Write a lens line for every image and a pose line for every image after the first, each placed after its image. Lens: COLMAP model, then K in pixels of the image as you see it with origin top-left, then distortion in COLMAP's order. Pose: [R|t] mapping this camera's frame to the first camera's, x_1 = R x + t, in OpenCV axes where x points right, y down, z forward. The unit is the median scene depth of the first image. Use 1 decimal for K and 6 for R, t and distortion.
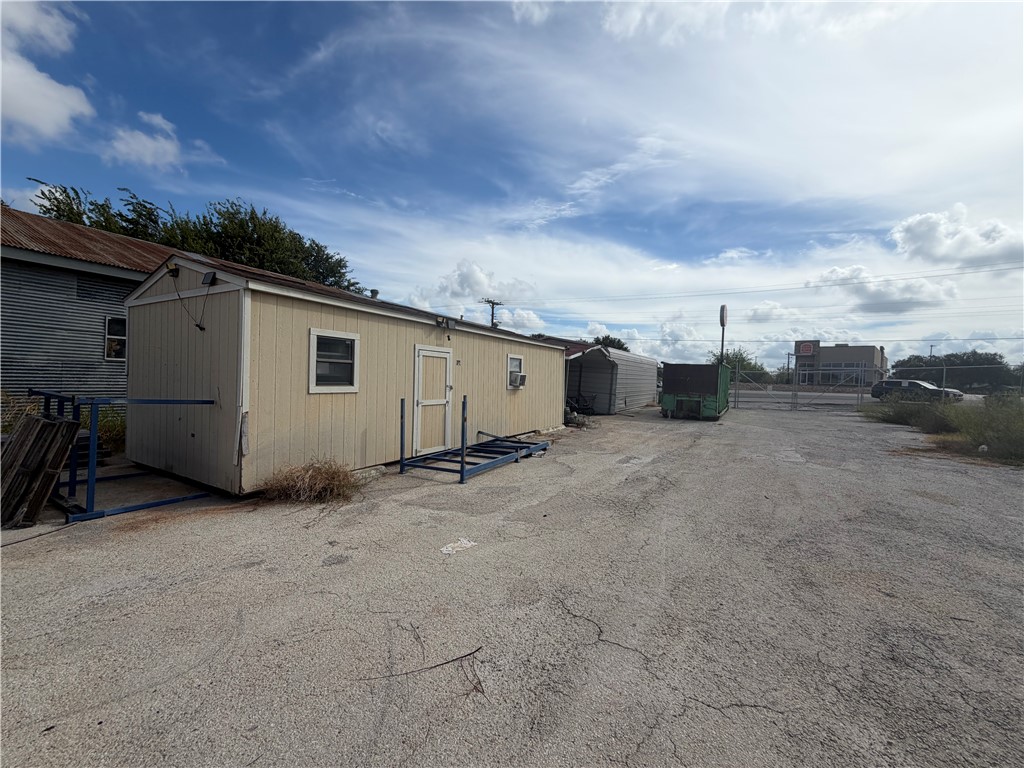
lens RADIAL K [[407.3, 0, 509.4], [0, 407.3, 381.2], [0, 0, 1]] dist [0.000786, 0.000123]
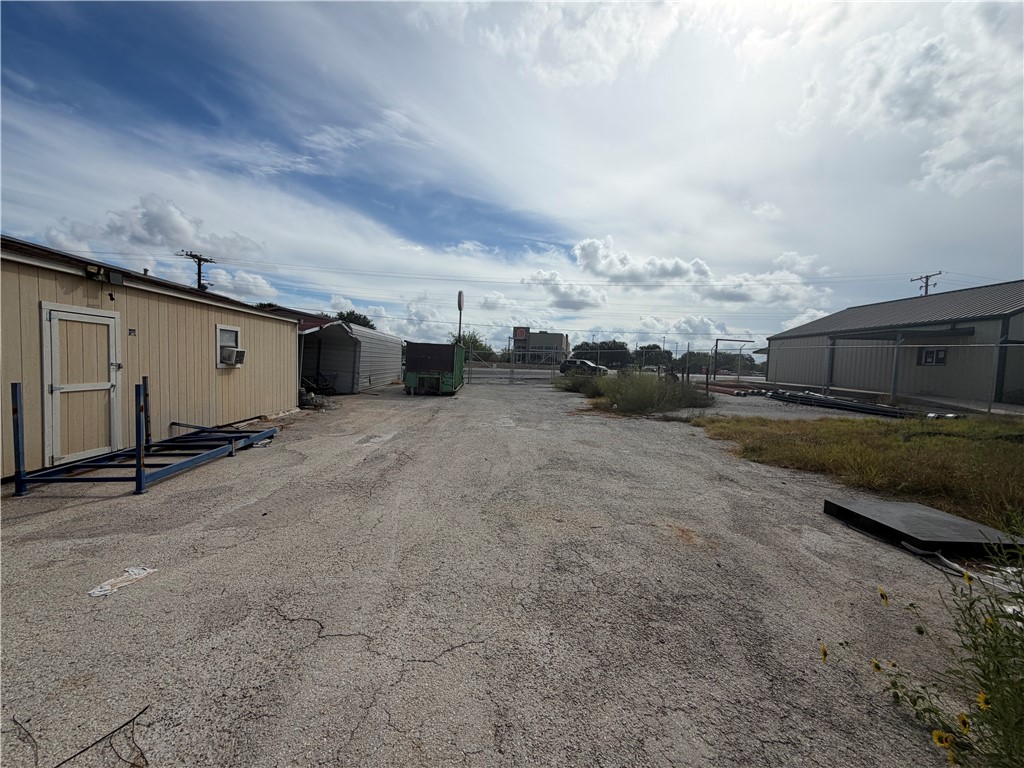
lens RADIAL K [[407.3, 0, 508.2], [0, 407.3, 381.2], [0, 0, 1]] dist [0.000786, 0.000123]
pose [[0.827211, -0.023188, 0.561413, 0.022506], [-0.007066, 0.998640, 0.051659, 0.000170], [-0.561847, -0.046700, 0.825922, 0.005770]]
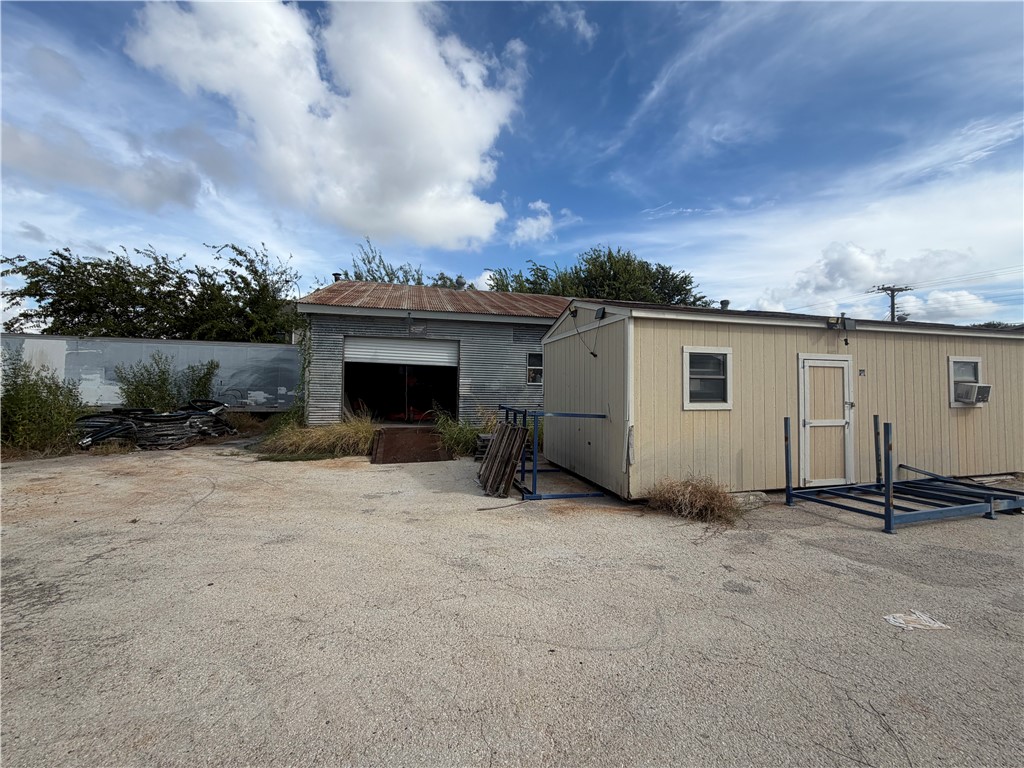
lens RADIAL K [[407.3, 0, 509.2], [0, 407.3, 381.5], [0, 0, 1]] dist [0.000786, 0.000123]
pose [[0.704069, -0.038591, -0.709082, -0.050291], [0.009288, 0.998937, -0.045144, 0.000351], [0.710070, 0.025198, 0.703680, -0.022204]]
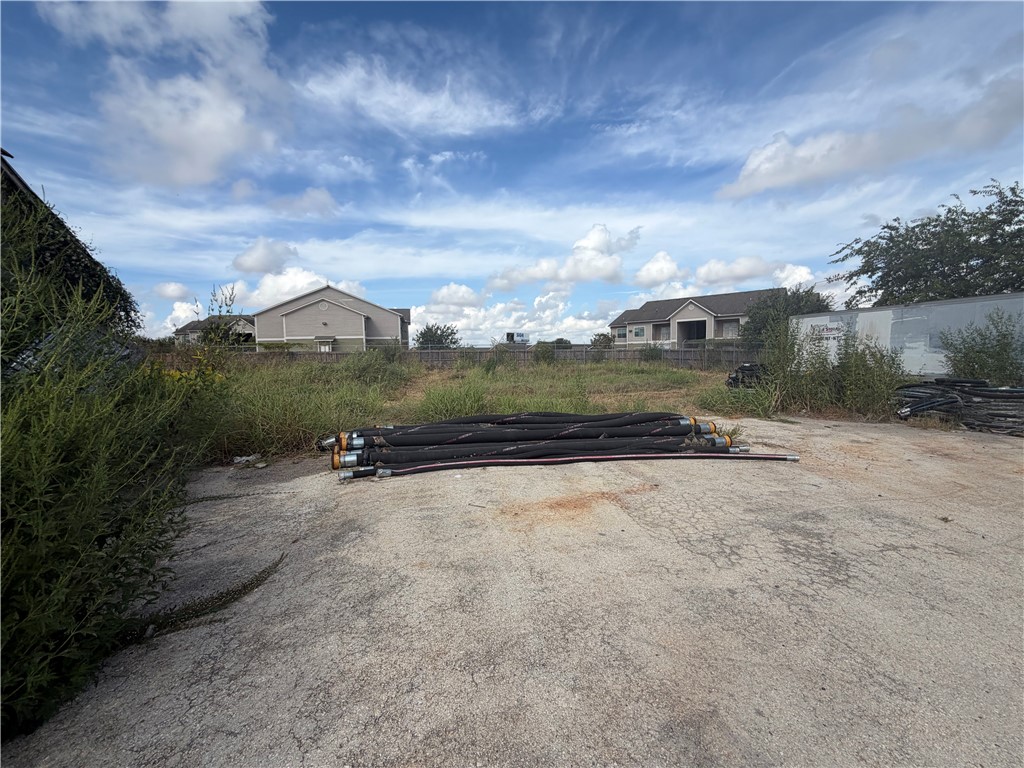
lens RADIAL K [[407.3, 0, 512.7], [0, 407.3, 383.0], [0, 0, 1]] dist [0.000786, 0.000123]
pose [[-0.719429, 0.014982, -0.694405, -0.192040], [-0.020866, 0.998850, 0.043168, 0.004432], [0.694253, 0.045545, -0.718289, -0.001089]]
